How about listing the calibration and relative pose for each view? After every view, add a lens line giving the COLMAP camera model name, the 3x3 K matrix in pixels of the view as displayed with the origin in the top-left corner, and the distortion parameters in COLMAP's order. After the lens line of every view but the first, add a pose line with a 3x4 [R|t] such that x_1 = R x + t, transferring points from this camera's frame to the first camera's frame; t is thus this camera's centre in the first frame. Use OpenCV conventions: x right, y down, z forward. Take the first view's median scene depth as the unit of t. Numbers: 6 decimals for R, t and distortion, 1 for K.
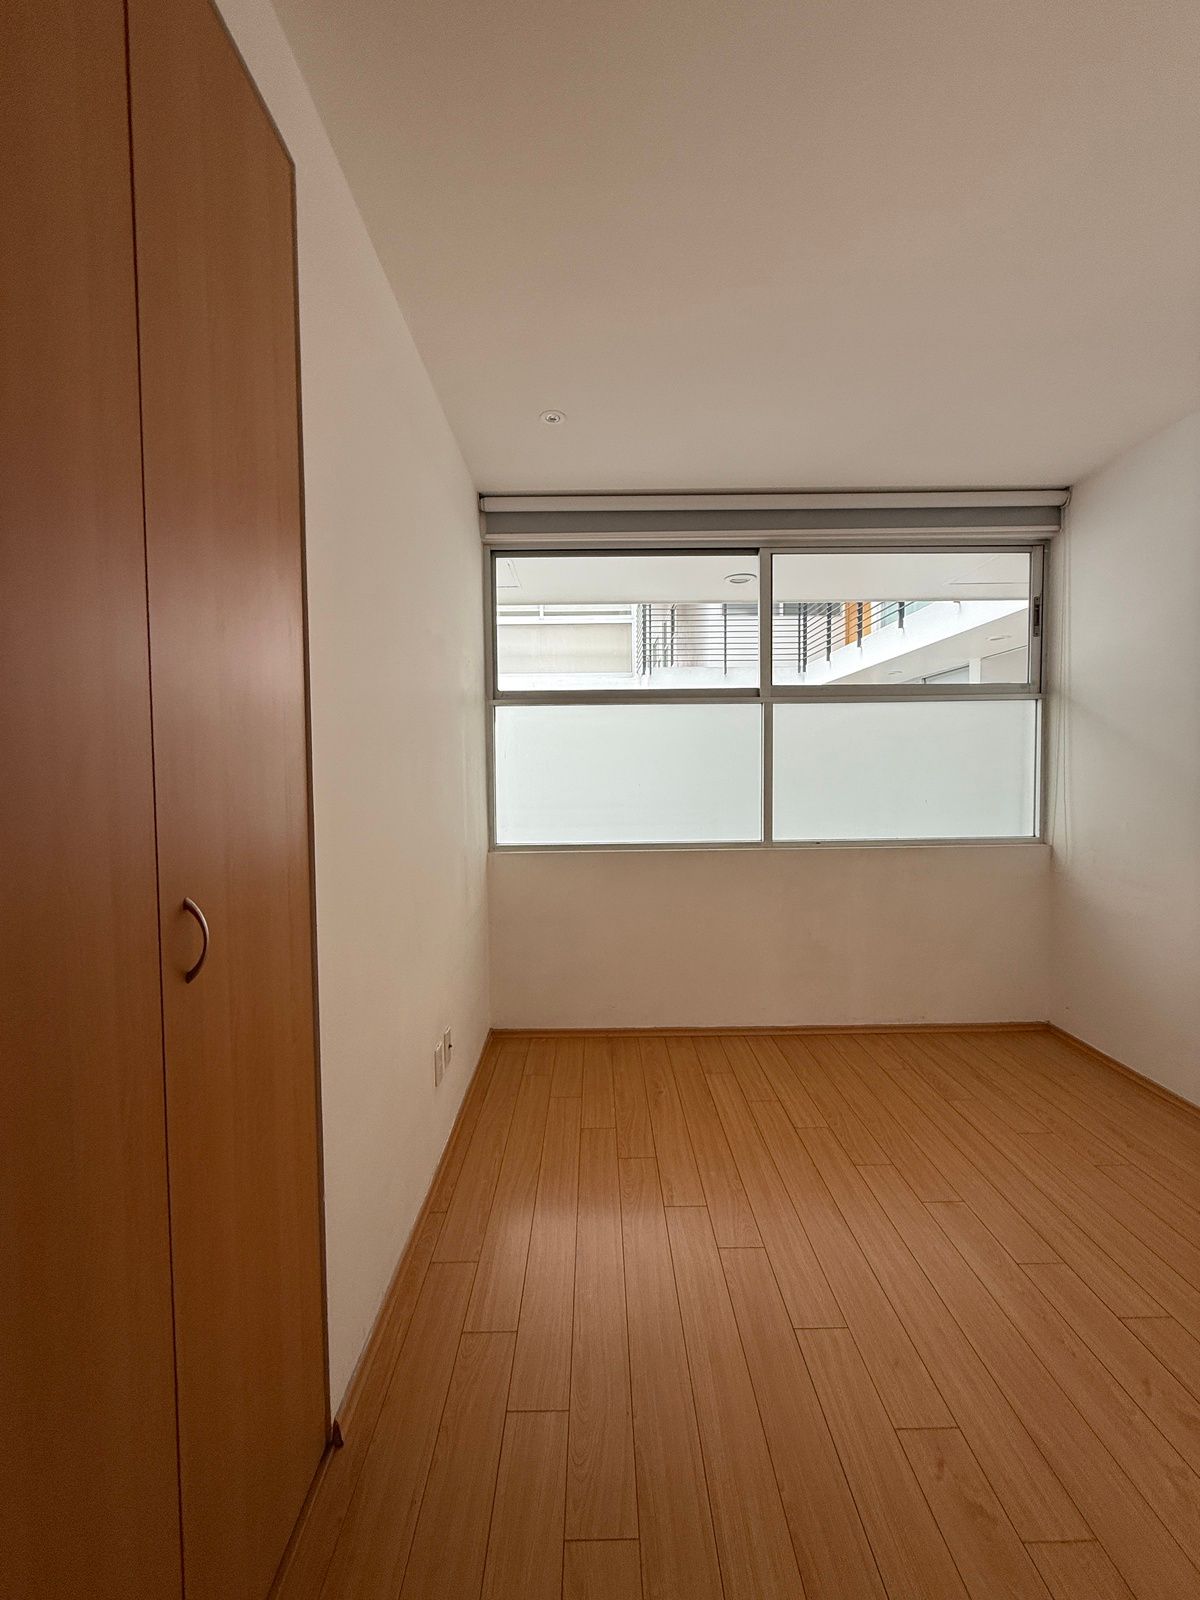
lens RADIAL K [[639.2, 0, 600.5], [0, 639.2, 799.4], [0, 0, 1]] dist [-0.001278, 0.001752]
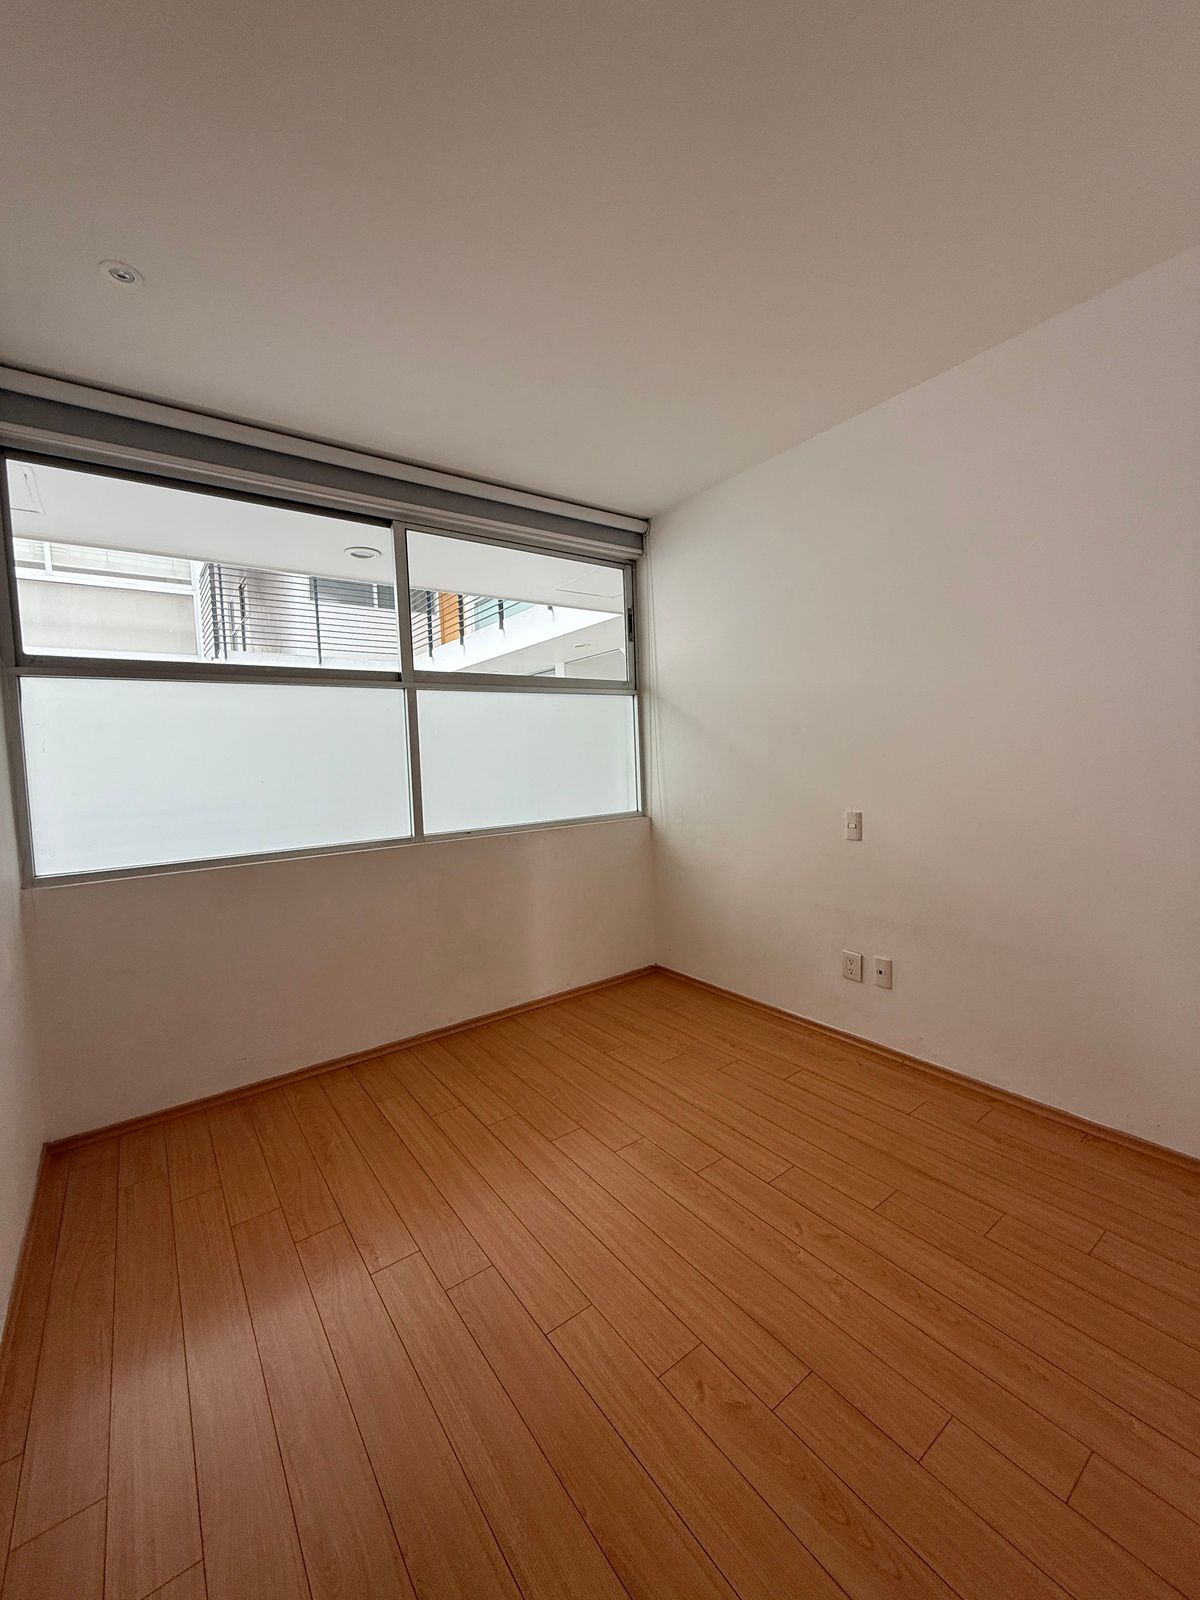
lens RADIAL K [[639.2, 0, 601.4], [0, 639.2, 797.0], [0, 0, 1]] dist [-0.001278, 0.001752]
pose [[0.810081, -0.057413, 0.583500, -0.067806], [0.059223, 0.998117, 0.015988, 0.009615], [-0.583319, 0.021605, 0.811956, 0.079996]]
